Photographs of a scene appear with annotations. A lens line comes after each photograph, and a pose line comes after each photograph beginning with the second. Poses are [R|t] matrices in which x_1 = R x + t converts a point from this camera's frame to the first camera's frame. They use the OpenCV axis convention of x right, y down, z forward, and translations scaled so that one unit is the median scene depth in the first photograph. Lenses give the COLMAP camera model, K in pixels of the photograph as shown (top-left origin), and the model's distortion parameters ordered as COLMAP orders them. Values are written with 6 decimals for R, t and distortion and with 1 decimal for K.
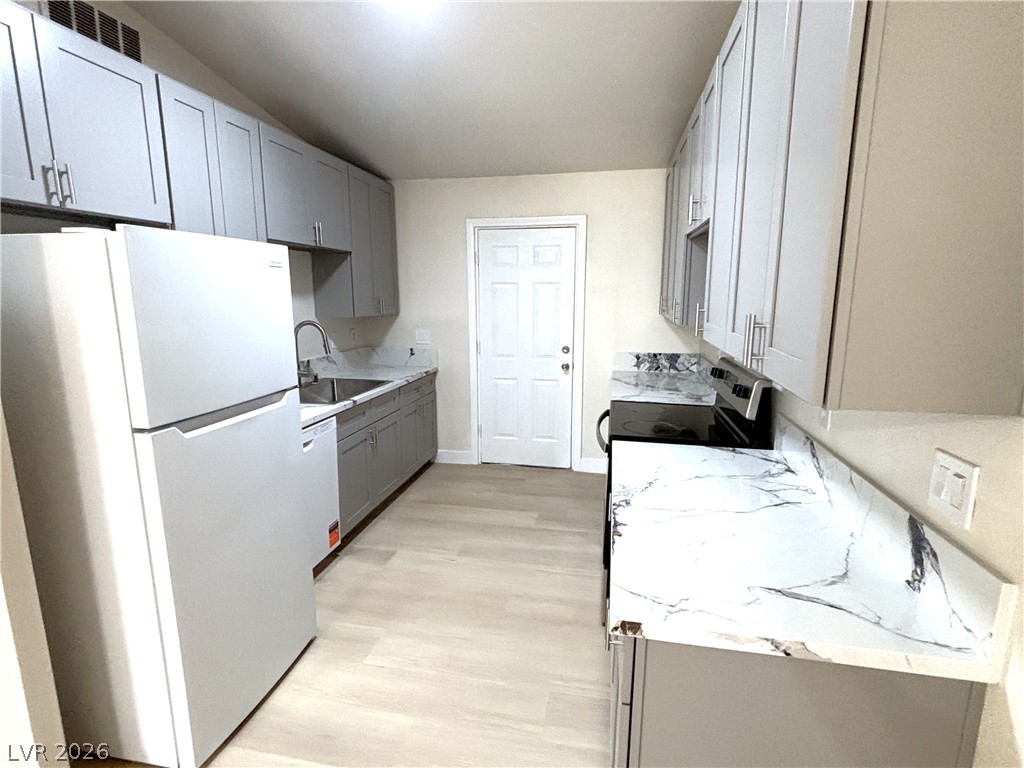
lens RADIAL K [[510.7, 0, 512.0], [0, 510.7, 384.0], [0, 0, 1]] dist [0.000288, -0.001127]
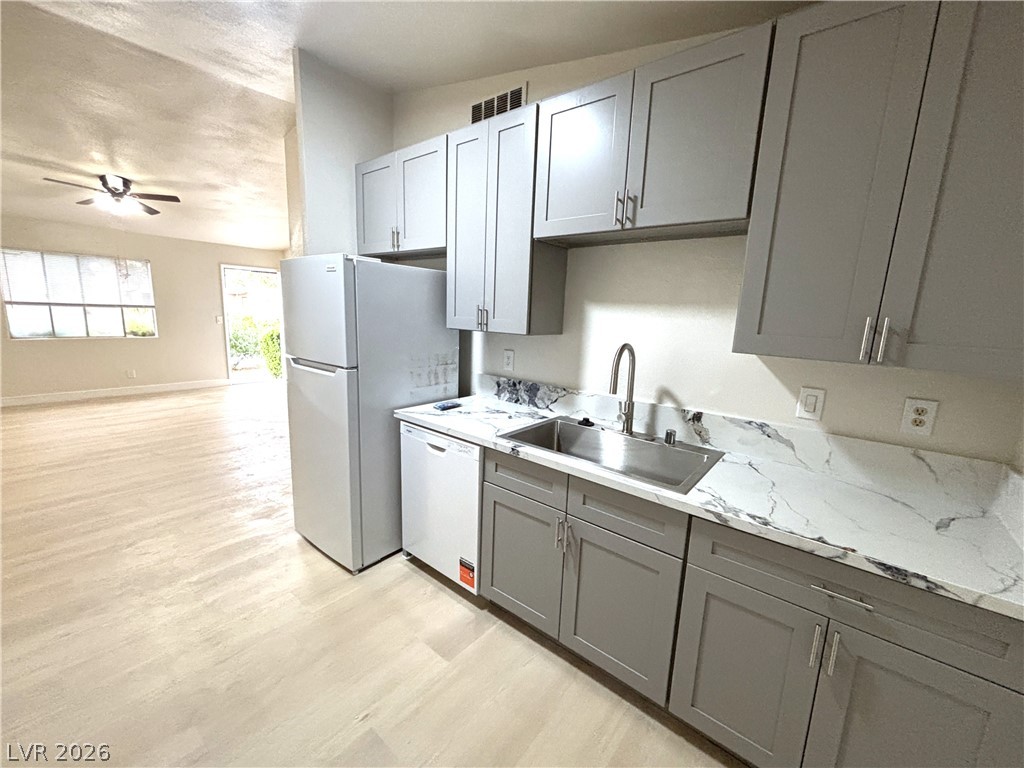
lens RADIAL K [[404.6, 0, 509.1], [0, 404.6, 382.2], [0, 0, 1]] dist [0.000556, -0.000009]
pose [[-0.466412, 0.134019, -0.874356, 0.162800], [-0.196023, 0.948221, 0.249906, -0.183748], [0.862575, 0.287953, -0.415990, 1.141801]]
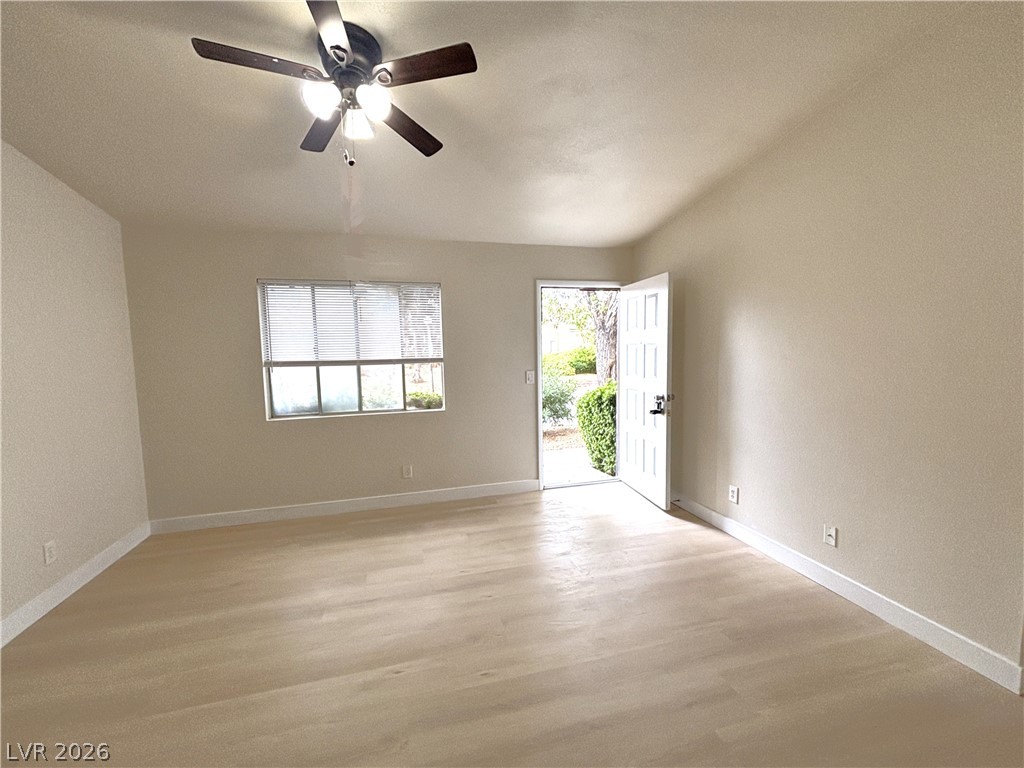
lens RADIAL K [[422.1, 0, 512.0], [0, 422.1, 384.0], [0, 0, 1]] dist [-0.000108, -0.000330]
pose [[-0.892978, 0.059972, -0.446086, -0.444010], [-0.059986, 0.966386, 0.250001, 0.053511], [0.446085, 0.250004, -0.859364, -0.136918]]
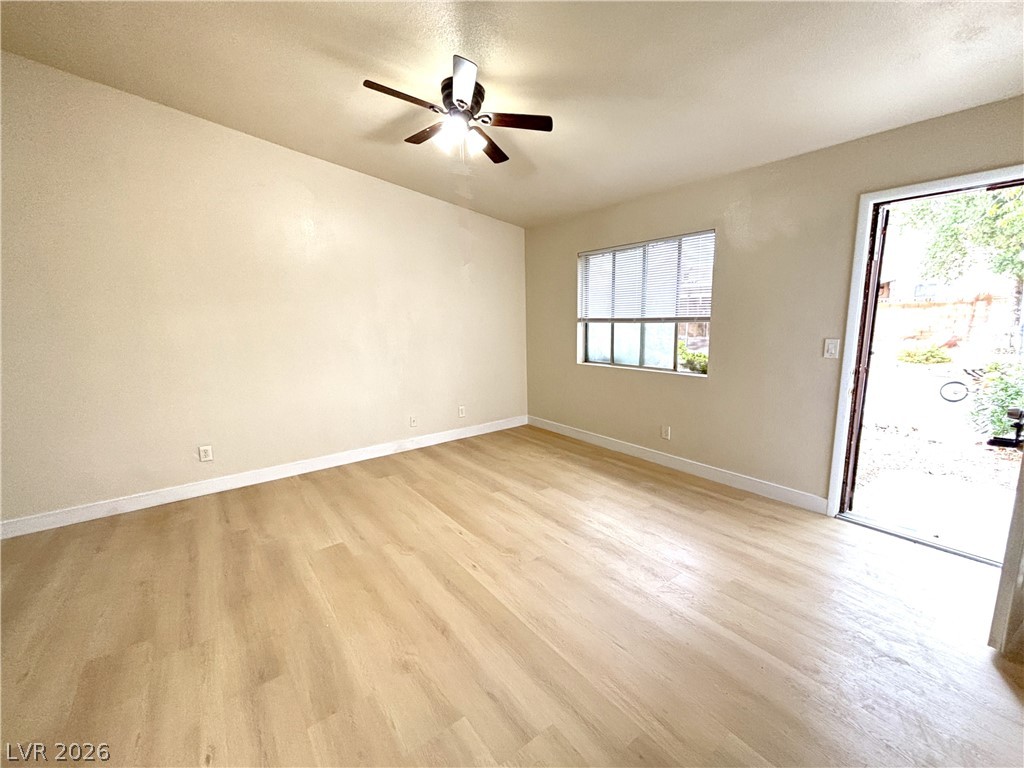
lens RADIAL K [[422.1, 0, 512.0], [0, 422.1, 384.0], [0, 0, 1]] dist [-0.000108, -0.000330]
pose [[-0.743954, -0.088686, 0.662320, -1.172330], [0.146935, 0.945185, 0.291607, 0.073326], [-0.651877, 0.314260, -0.690143, -0.179448]]
